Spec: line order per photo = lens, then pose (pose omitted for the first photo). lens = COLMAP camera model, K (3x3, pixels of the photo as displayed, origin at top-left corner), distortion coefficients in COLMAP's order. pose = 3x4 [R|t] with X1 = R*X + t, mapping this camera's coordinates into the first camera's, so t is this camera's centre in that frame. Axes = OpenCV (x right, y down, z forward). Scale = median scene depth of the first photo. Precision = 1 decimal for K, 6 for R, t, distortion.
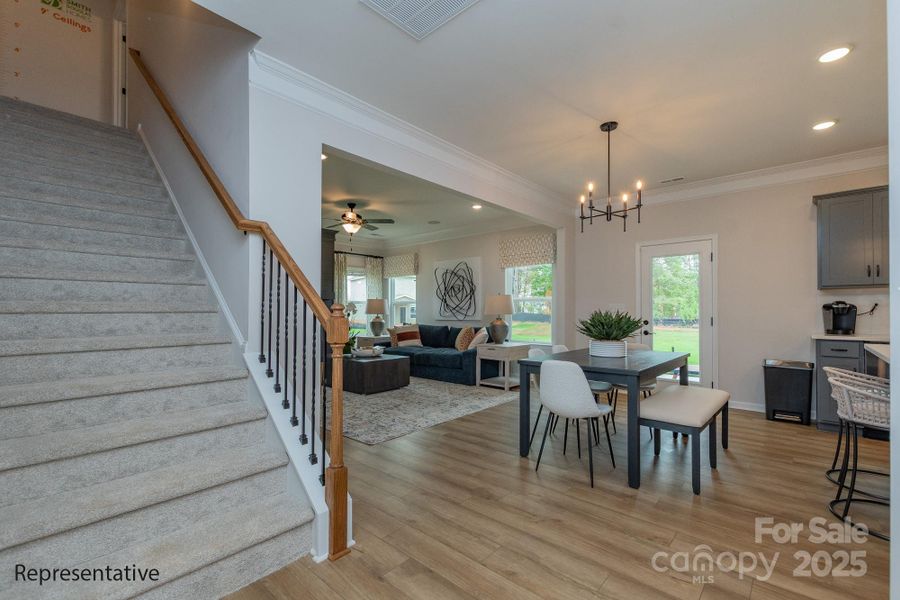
lens RADIAL K [[391.0, 0, 450.8], [0, 391.0, 304.8], [0, 0, 1]] dist [-0.000598, -0.000479]
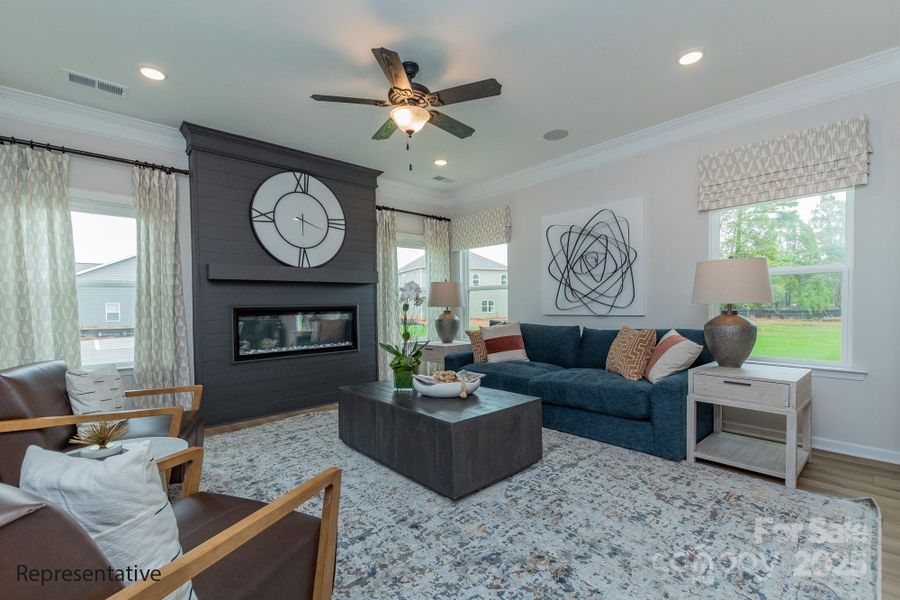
lens RADIAL K [[399.0, 0, 465.5], [0, 399.0, 311.8], [0, 0, 1]] dist [-0.000258, -0.000070]
pose [[0.996990, -0.010174, -0.076860, -0.136140], [0.012669, 0.999407, 0.032033, 0.014559], [0.076489, -0.032910, 0.996527, 0.465819]]
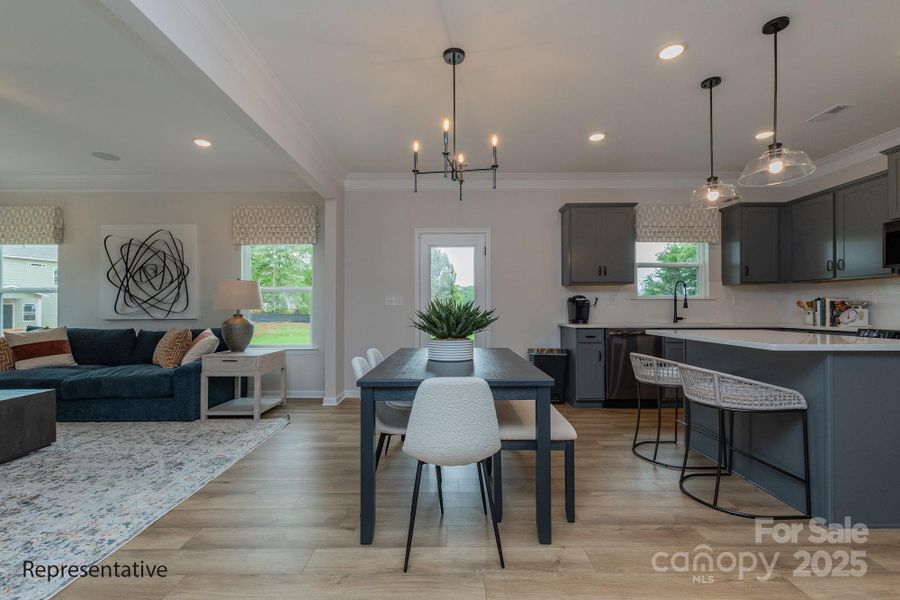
lens RADIAL K [[391.0, 0, 450.8], [0, 391.0, 304.8], [0, 0, 1]] dist [-0.000598, -0.000479]
pose [[0.744947, 0.003684, 0.667113, -0.051883], [-0.007084, 0.999972, 0.002389, 0.011341], [-0.667086, -0.006505, 0.744952, 0.215709]]
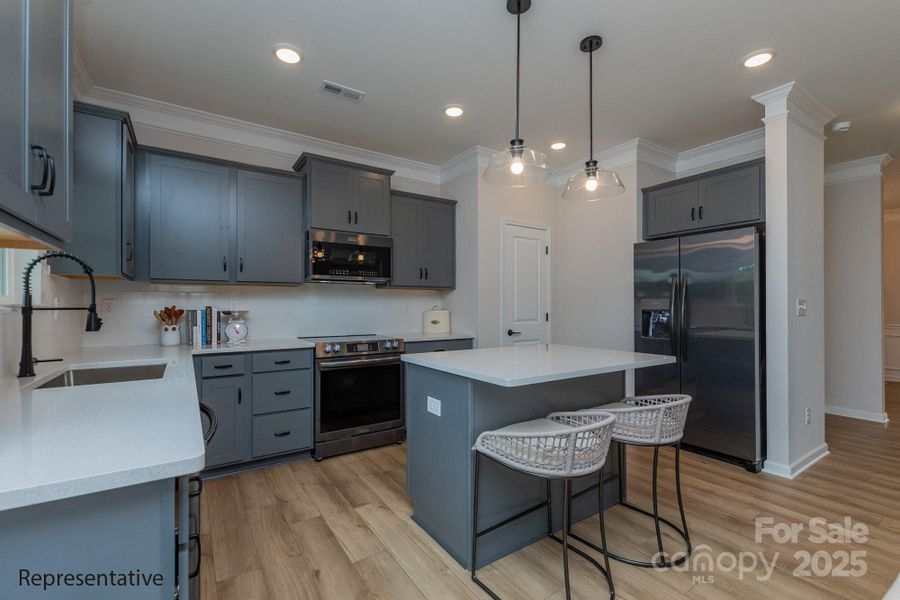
lens RADIAL K [[391.0, 0, 450.8], [0, 391.0, 304.8], [0, 0, 1]] dist [-0.000598, -0.000479]
pose [[-0.966592, -0.006645, 0.256233, 0.363634], [-0.010309, 0.999863, -0.012961, 0.000082], [-0.256111, -0.015169, -0.966528, 0.593241]]
